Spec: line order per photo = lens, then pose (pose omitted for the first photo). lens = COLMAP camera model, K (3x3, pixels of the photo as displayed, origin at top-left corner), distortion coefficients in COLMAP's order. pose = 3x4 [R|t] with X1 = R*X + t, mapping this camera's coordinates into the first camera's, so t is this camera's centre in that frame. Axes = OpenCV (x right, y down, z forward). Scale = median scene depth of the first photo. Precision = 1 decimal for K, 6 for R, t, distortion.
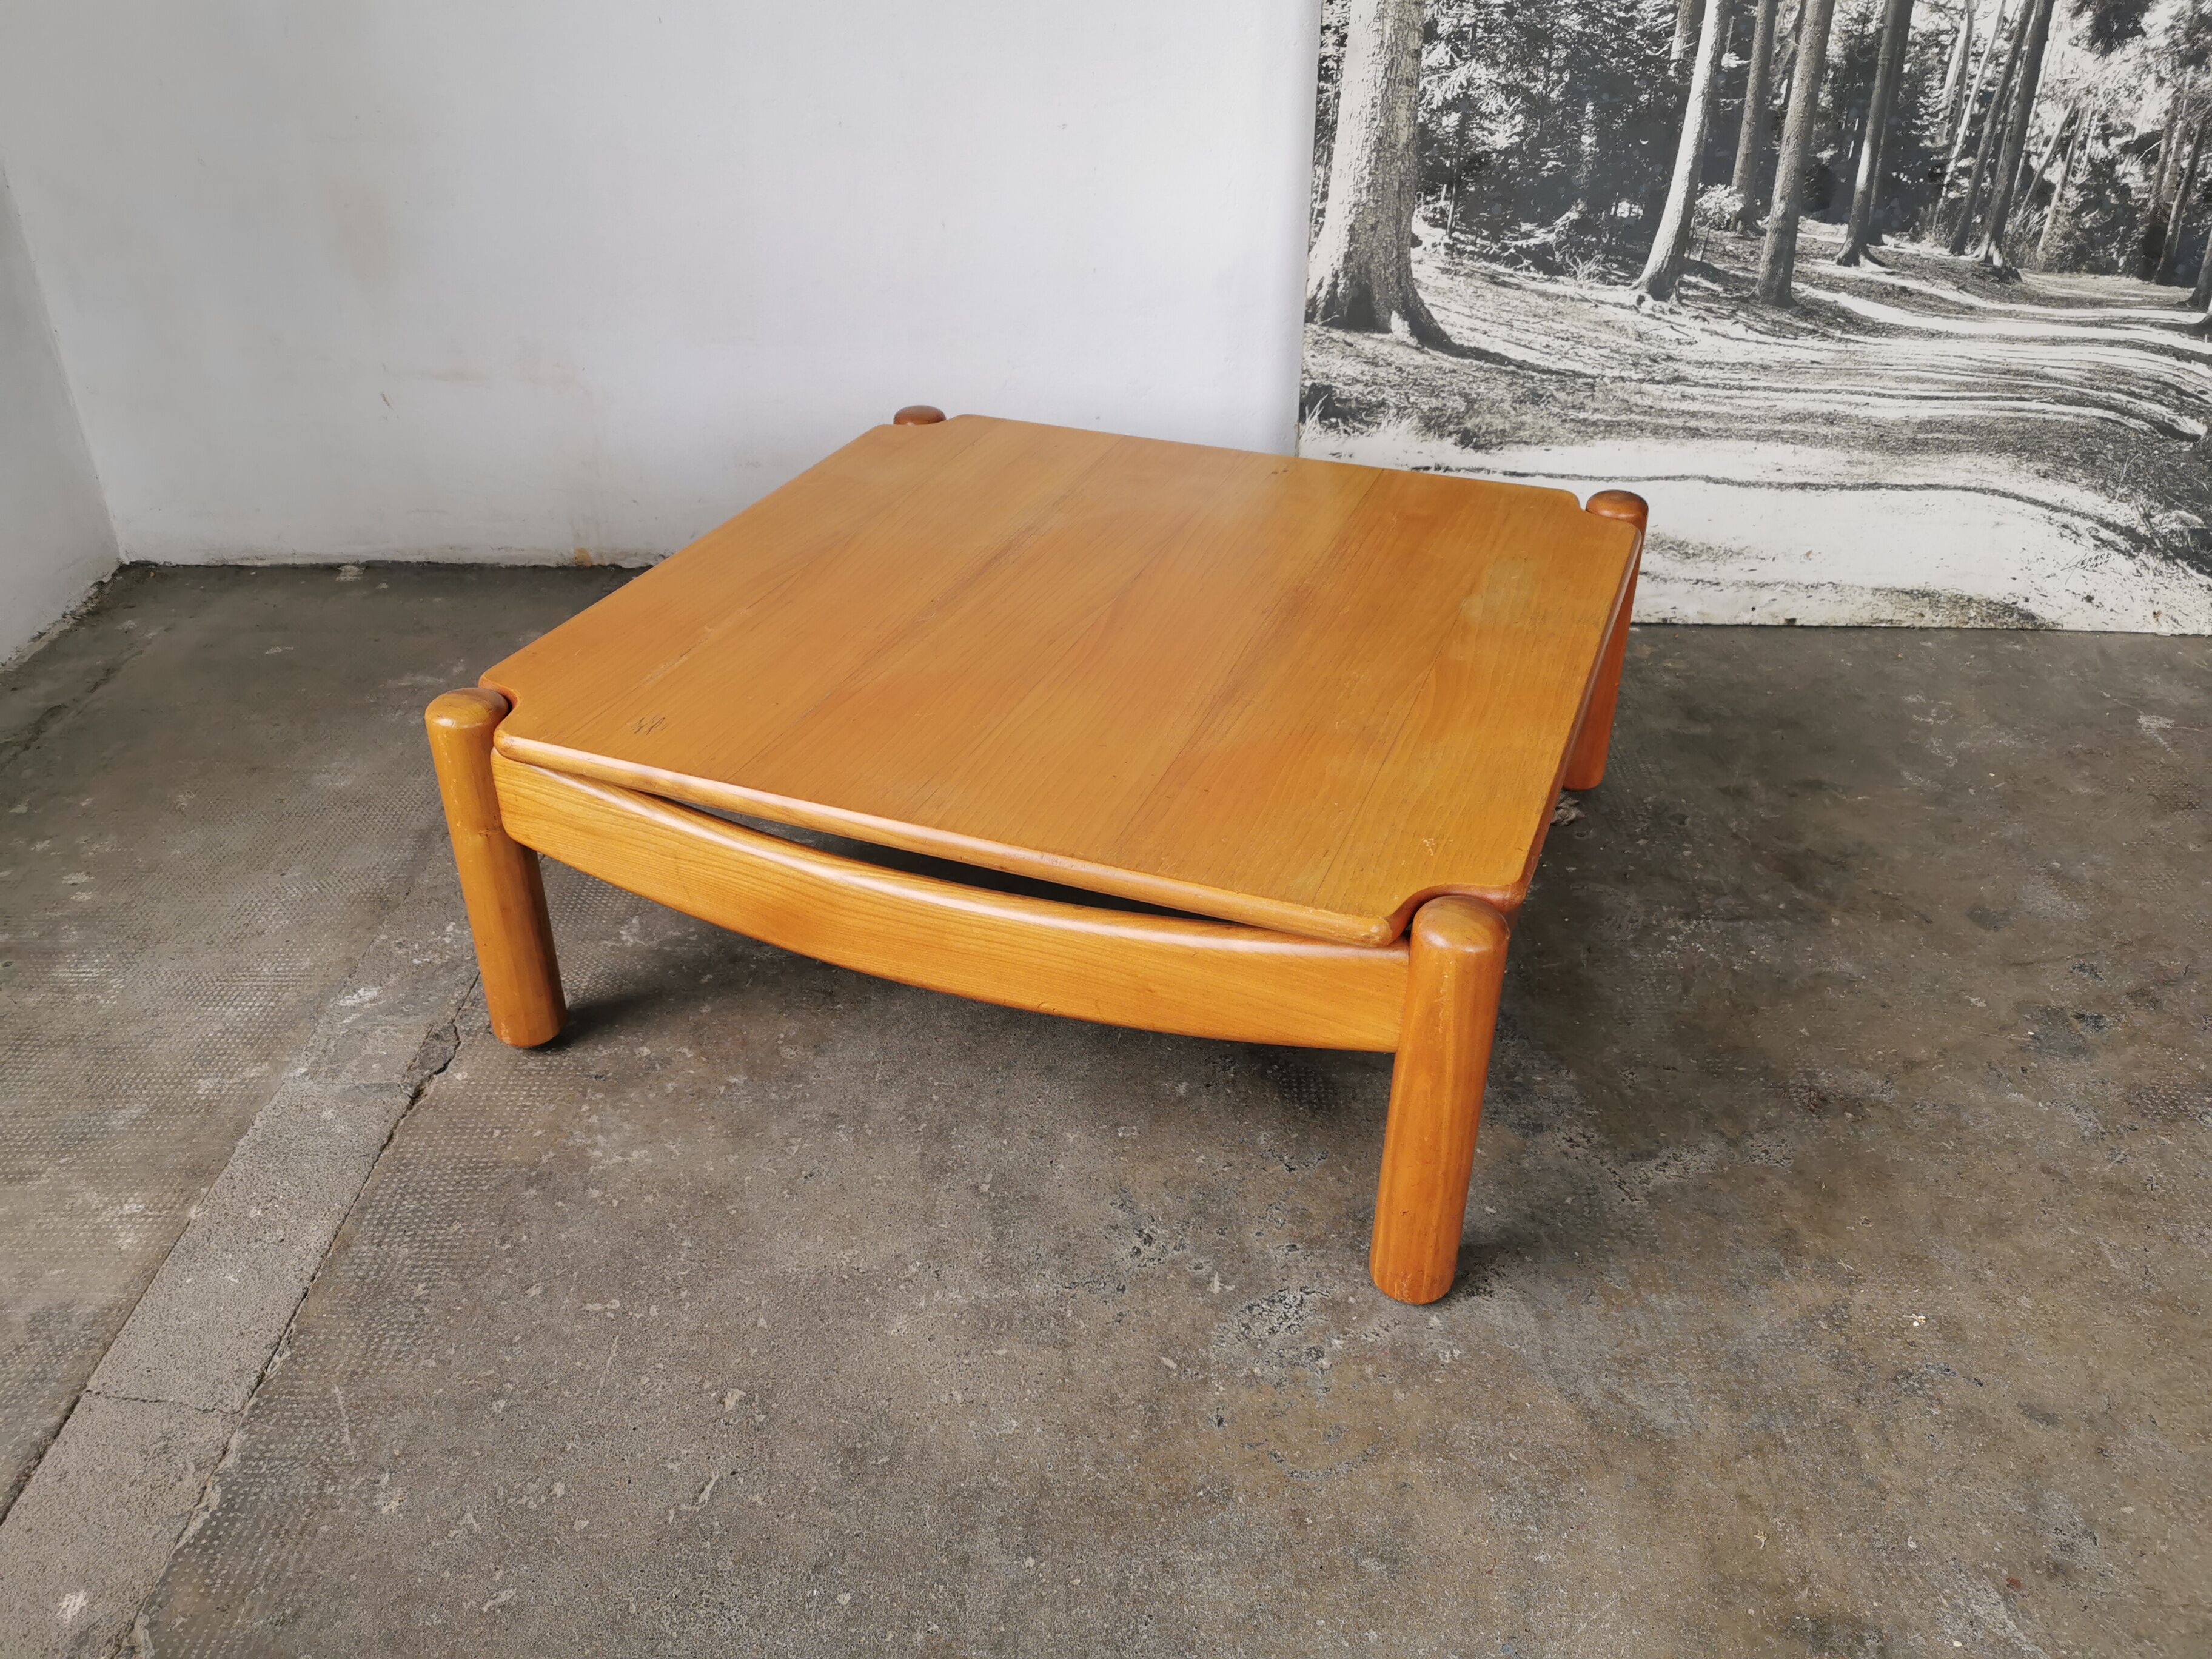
lens RADIAL K [[1726.2, 0, 1111.4], [0, 1726.2, 816.9], [0, 0, 1]] dist [0.058734, -0.094266]
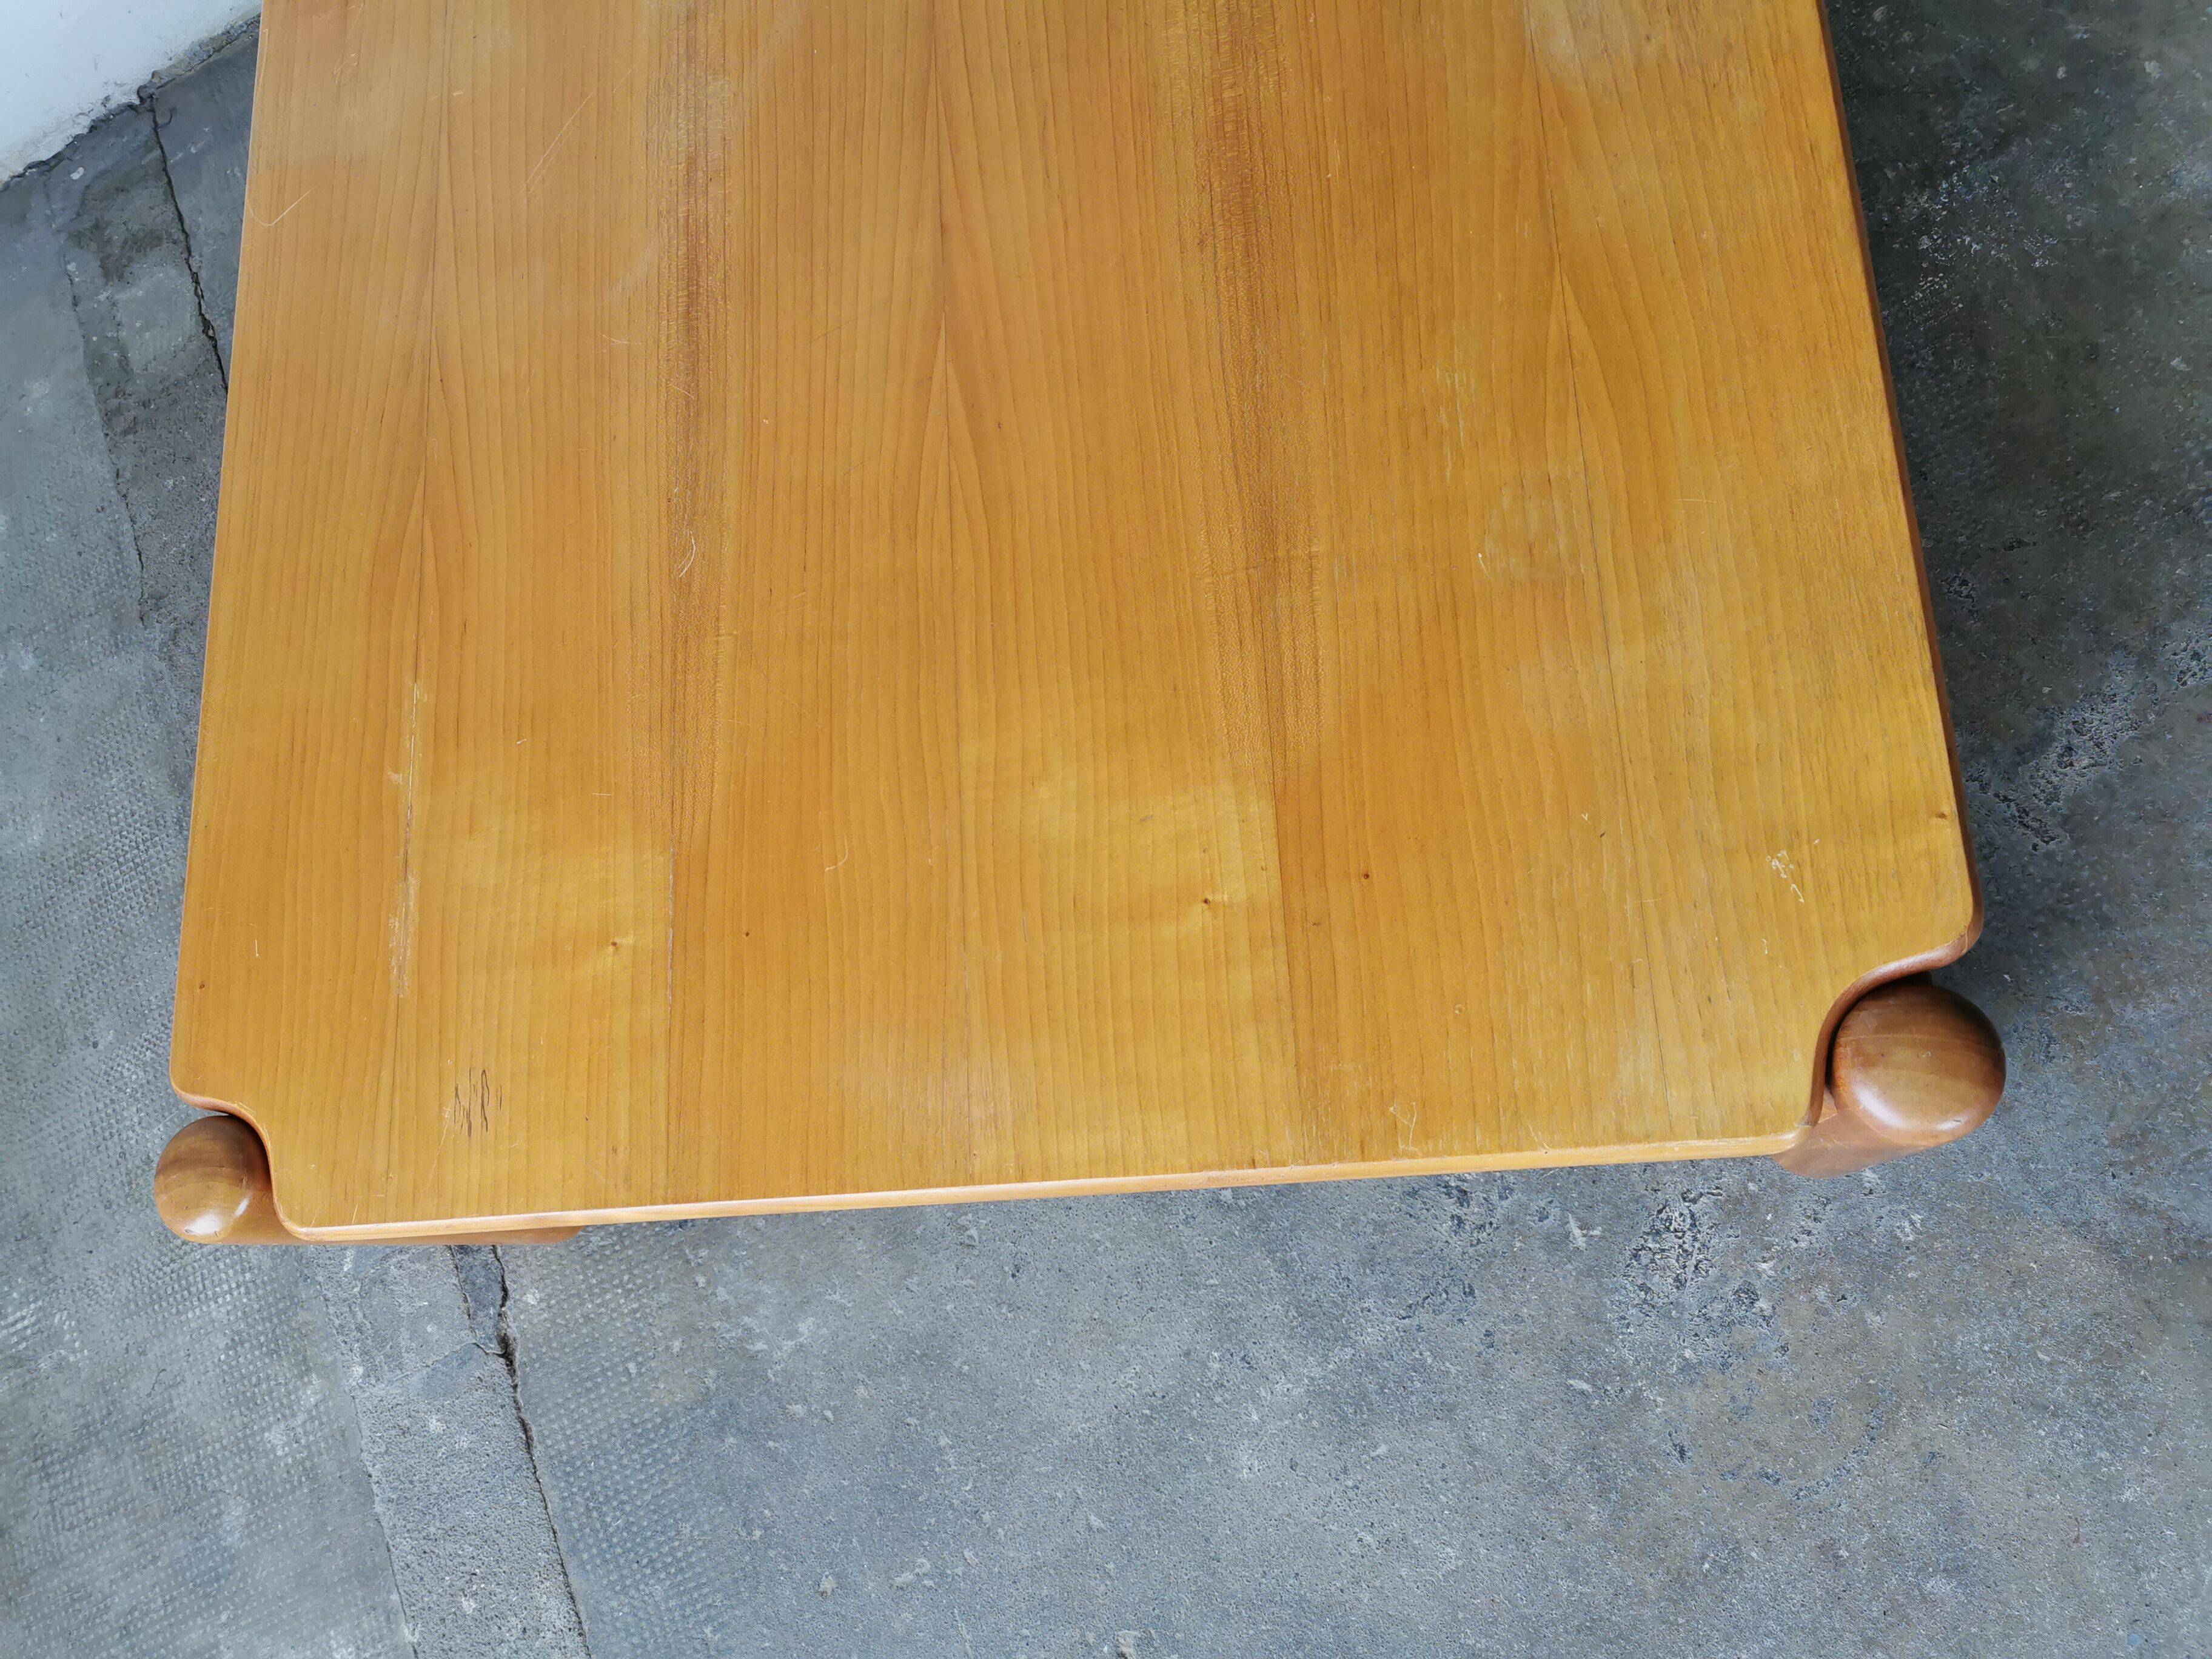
lens RADIAL K [[1726.2, 0, 1111.4], [0, 1726.2, 840.1], [0, 0, 1]] dist [0.058734, -0.094266]
pose [[0.881290, -0.450684, -0.142167, 0.041080], [0.428391, 0.634871, 0.642977, -0.265805], [-0.199522, -0.627552, 0.752575, 0.351612]]
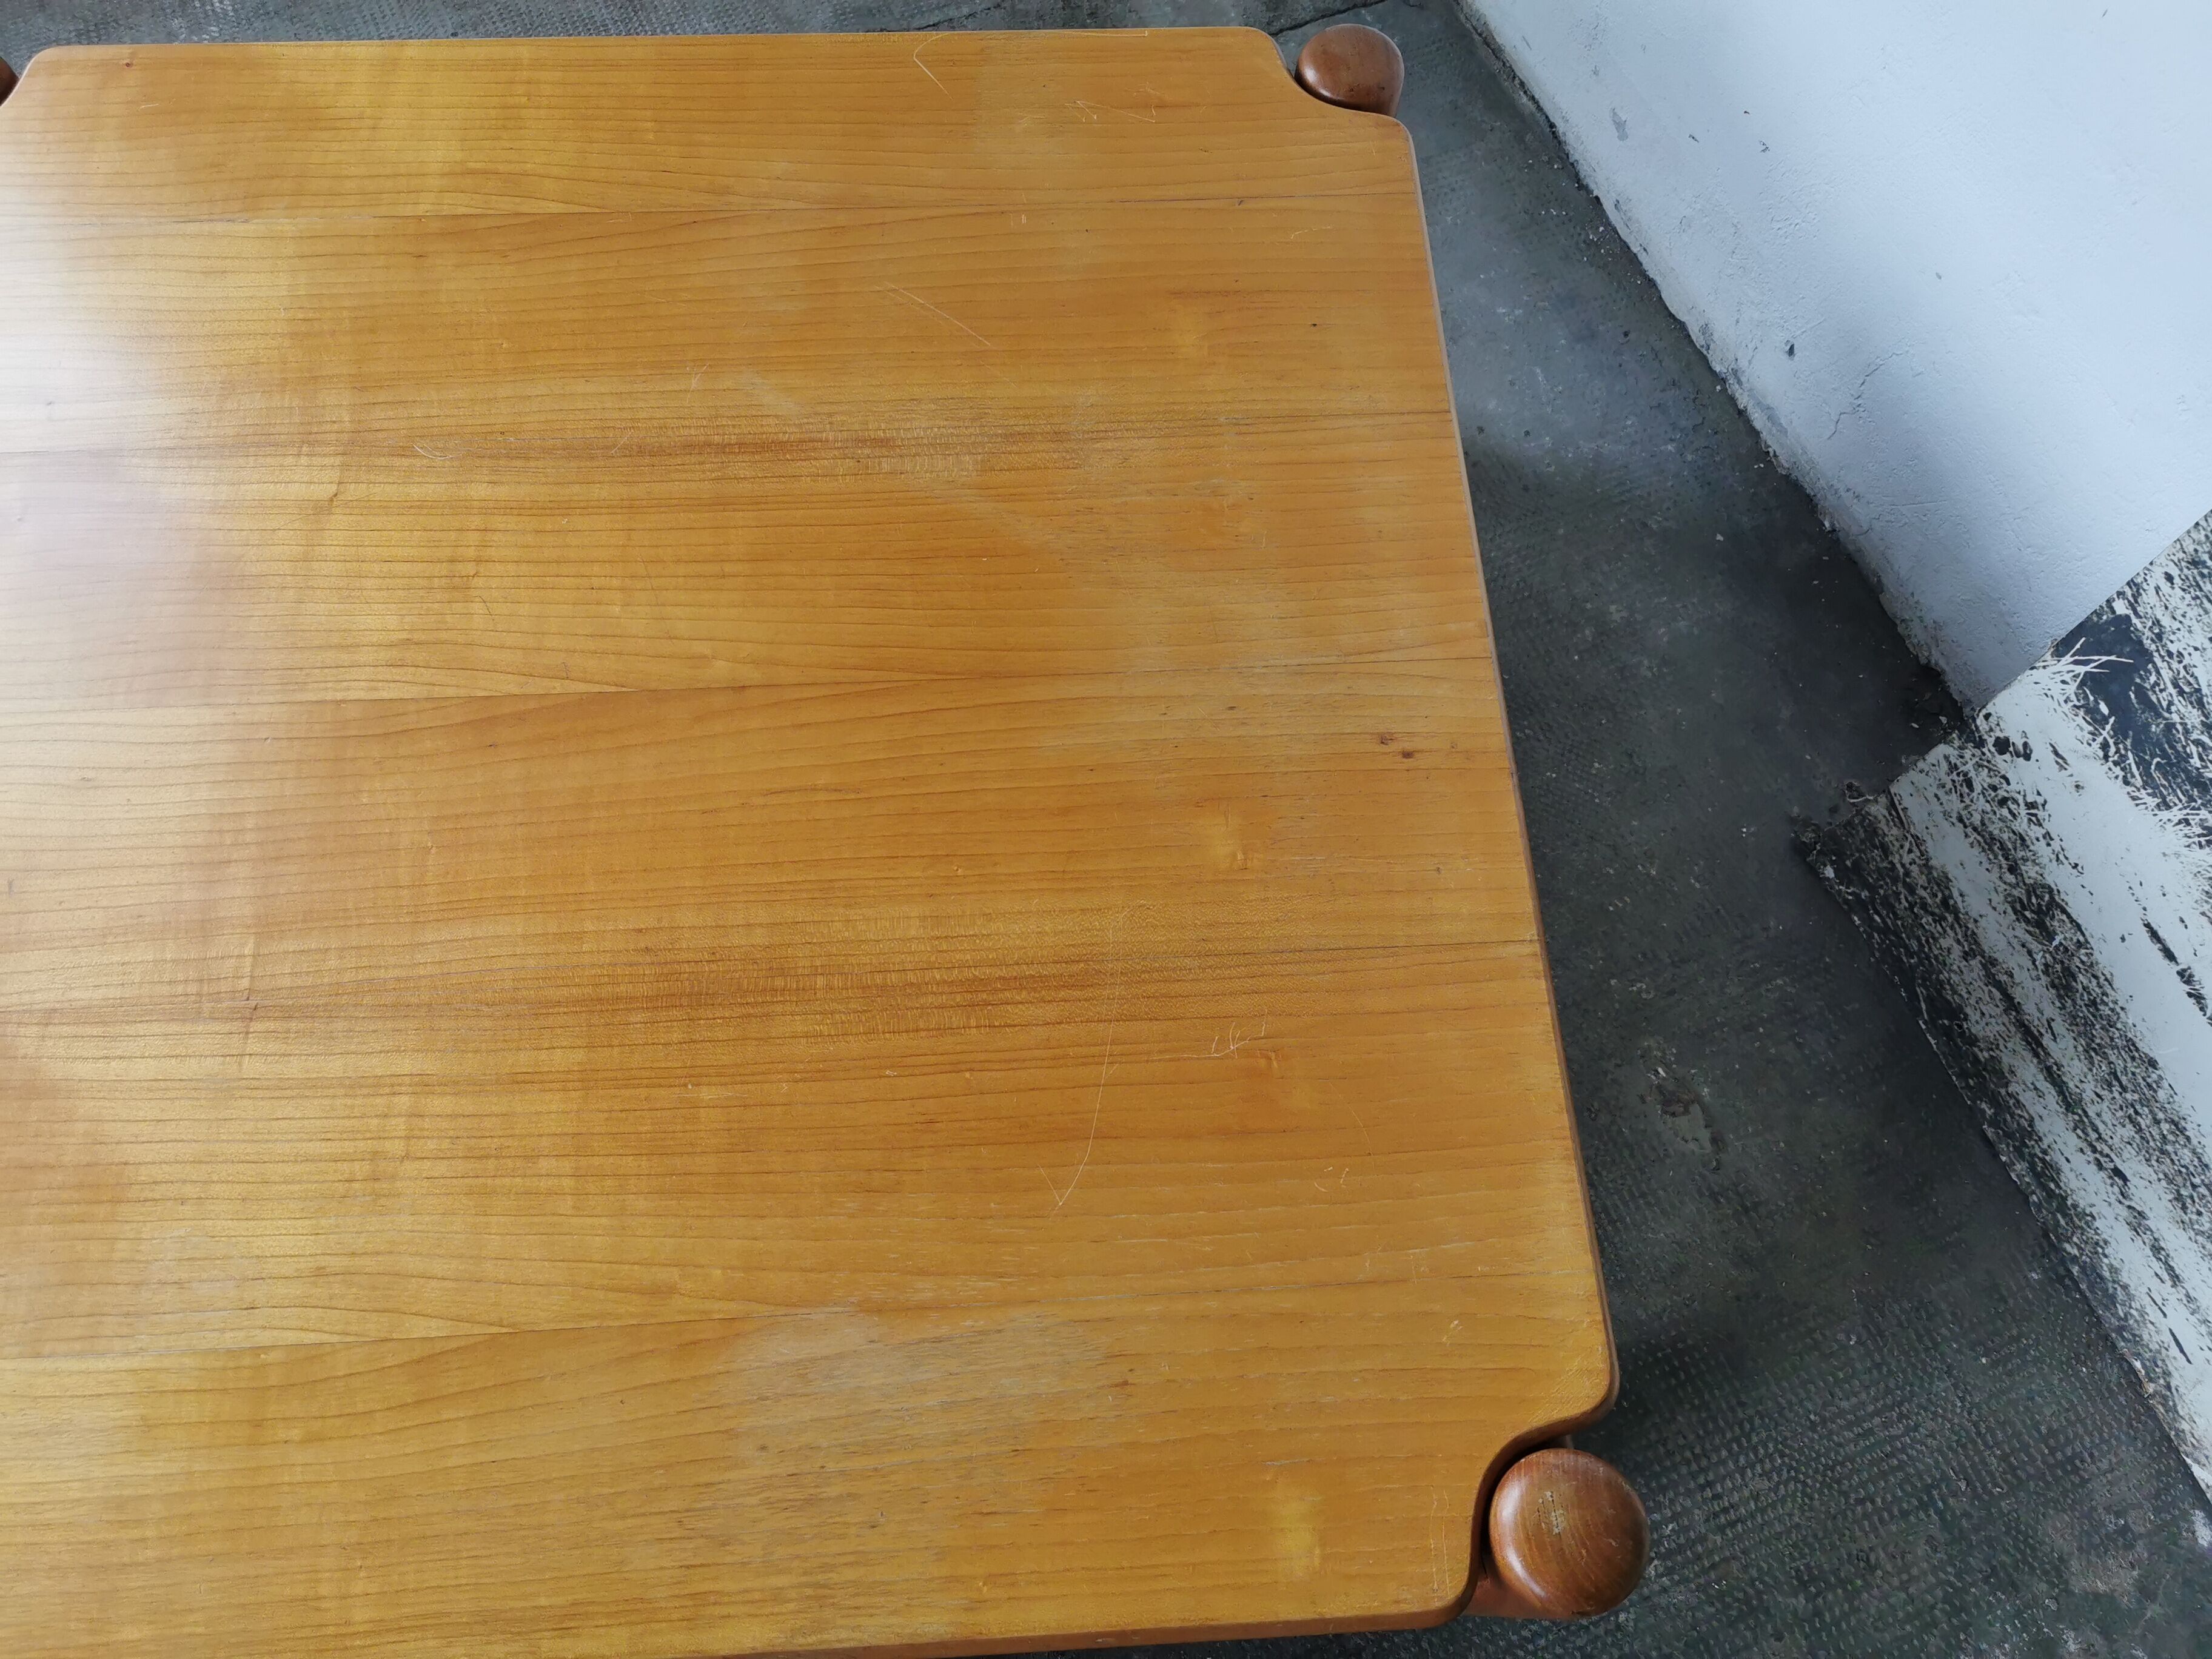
lens RADIAL K [[1726.2, 0, 1102.3], [0, 1726.2, 841.3], [0, 0, 1]] dist [0.058734, -0.094266]
pose [[0.409156, 0.838544, -0.359772, 0.218483], [-0.492704, 0.534898, 0.686387, -0.402066], [0.768006, -0.103578, 0.632011, 0.578772]]
